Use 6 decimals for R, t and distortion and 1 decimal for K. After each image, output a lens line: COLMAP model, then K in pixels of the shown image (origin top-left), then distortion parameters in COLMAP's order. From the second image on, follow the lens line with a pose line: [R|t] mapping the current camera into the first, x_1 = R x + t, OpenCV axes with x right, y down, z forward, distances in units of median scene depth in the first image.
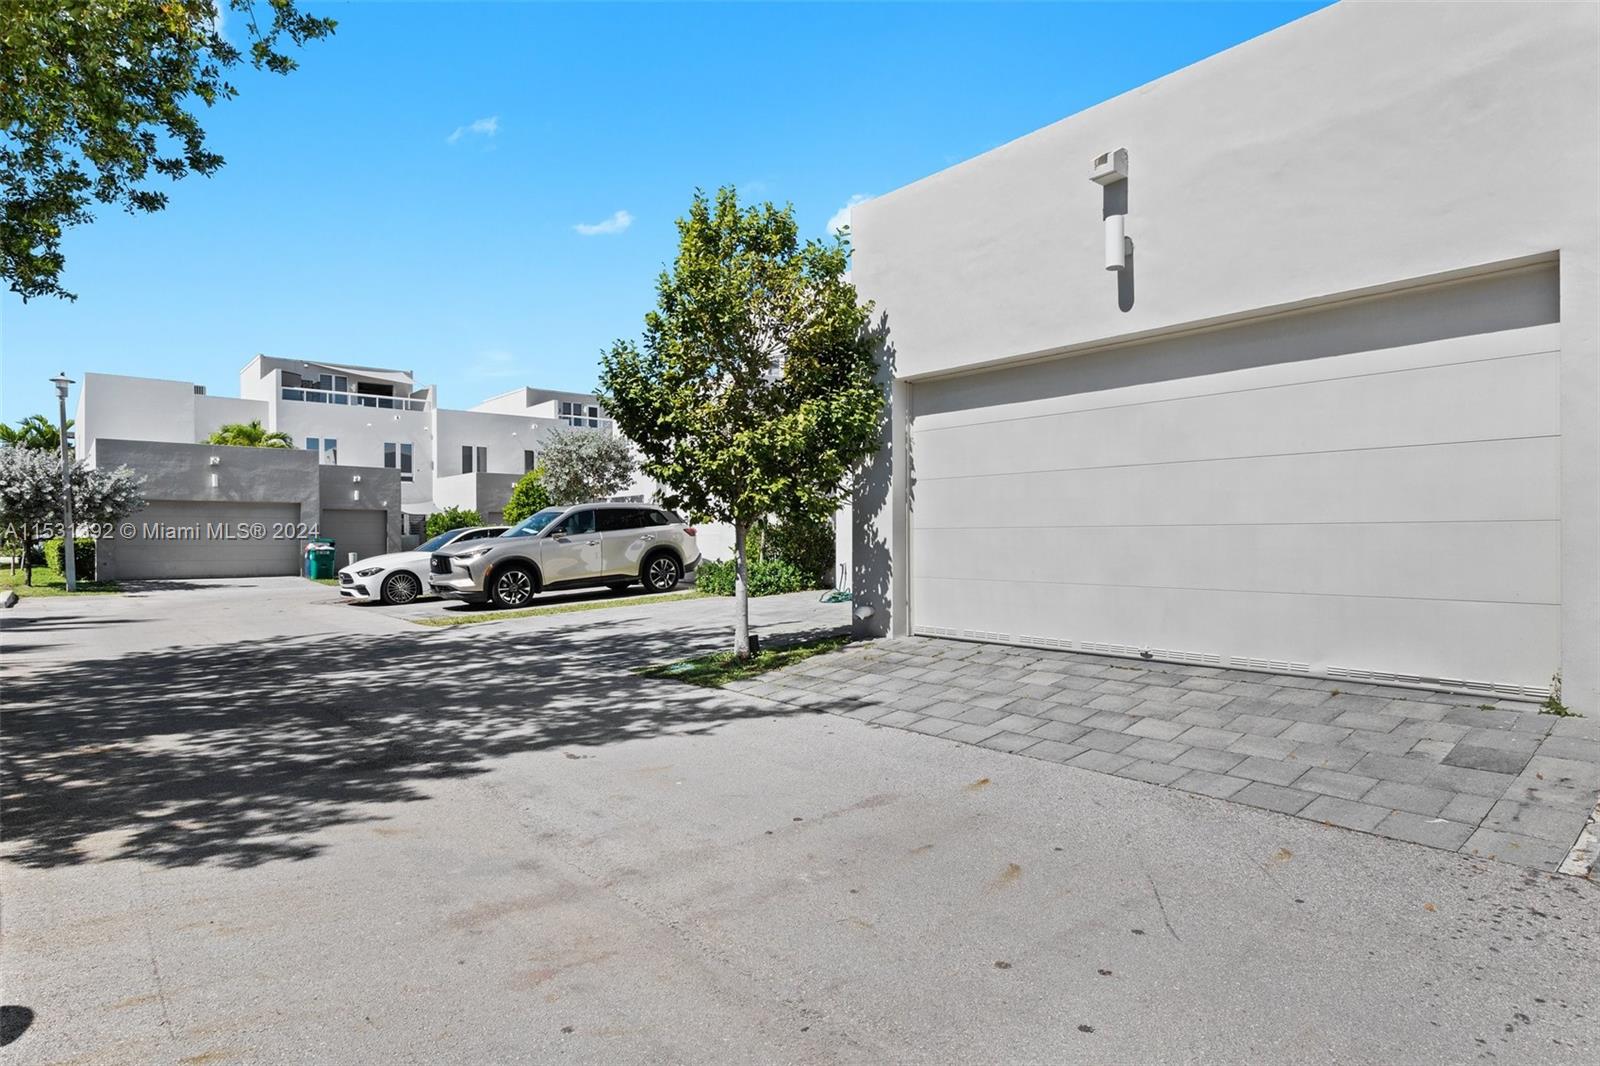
lens RADIAL K [[859.4, 0, 812.4], [0, 859.4, 539.8], [0, 0, 1]] dist [0.006206, 0.000361]
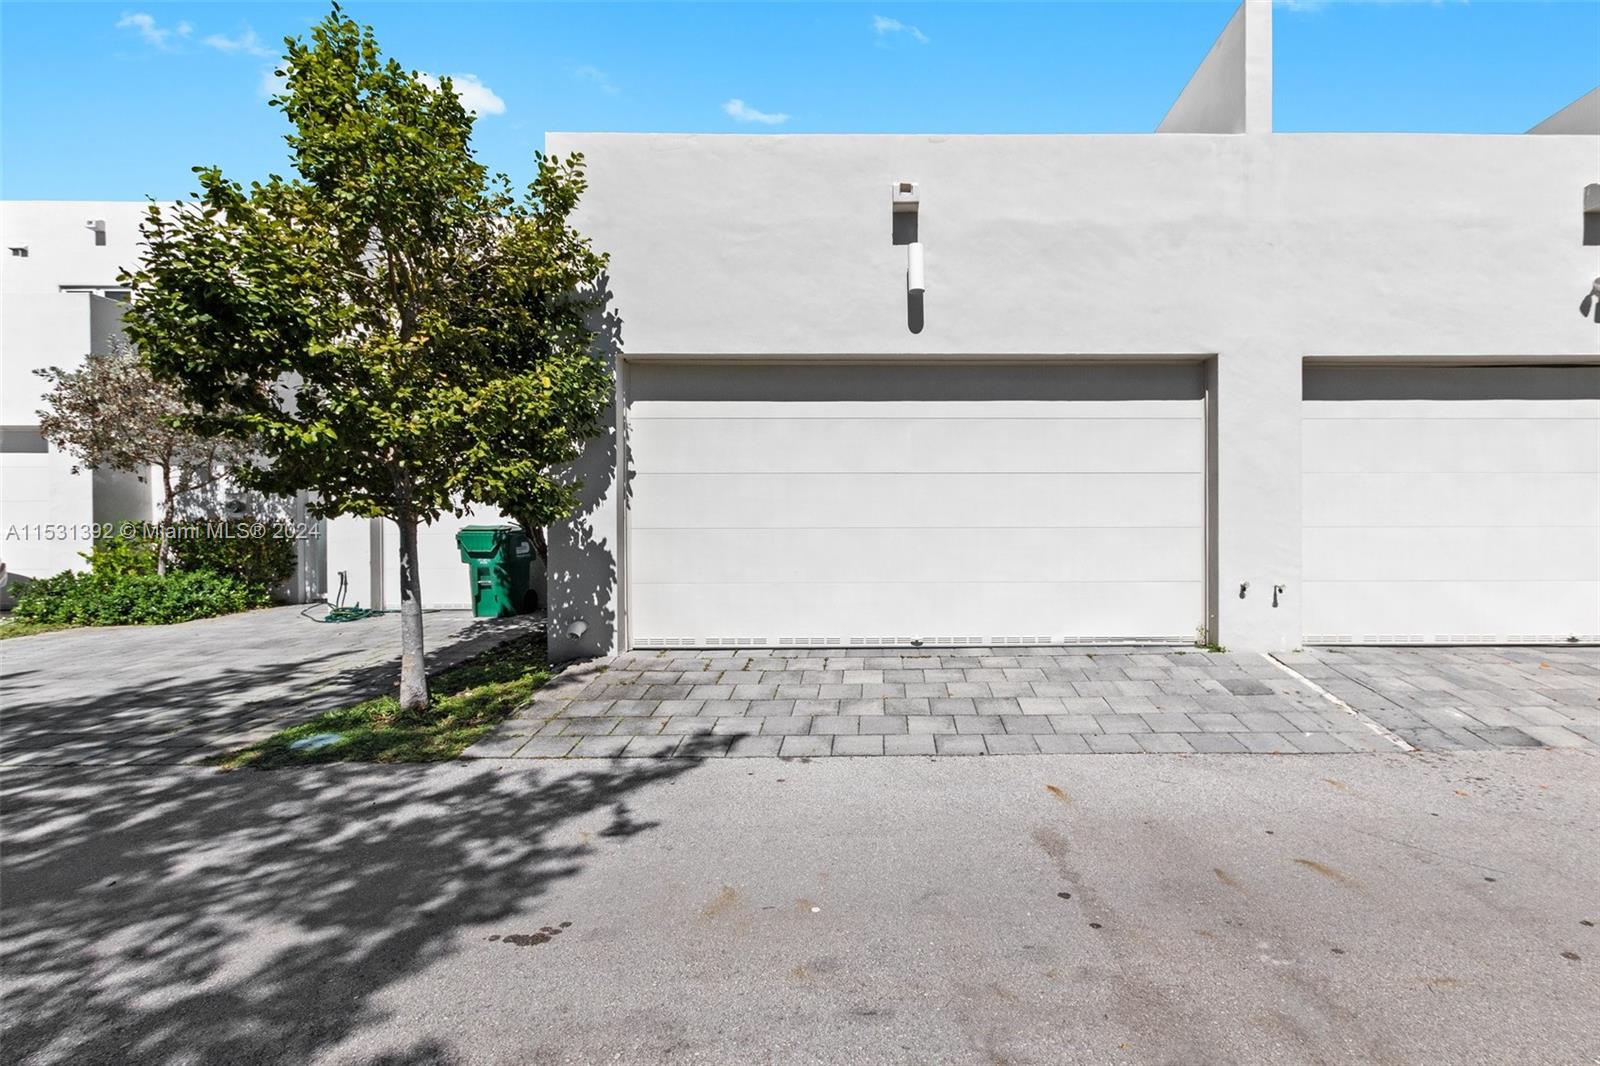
lens RADIAL K [[746.1, 0, 874.1], [0, 746.1, 538.3], [0, 0, 1]] dist [0.010085, -0.002980]
pose [[0.650308, 0.000138, 0.759671, -0.317973], [0.002132, 0.999996, -0.002007, -0.000499], [-0.759668, 0.002924, 0.650305, 0.335448]]
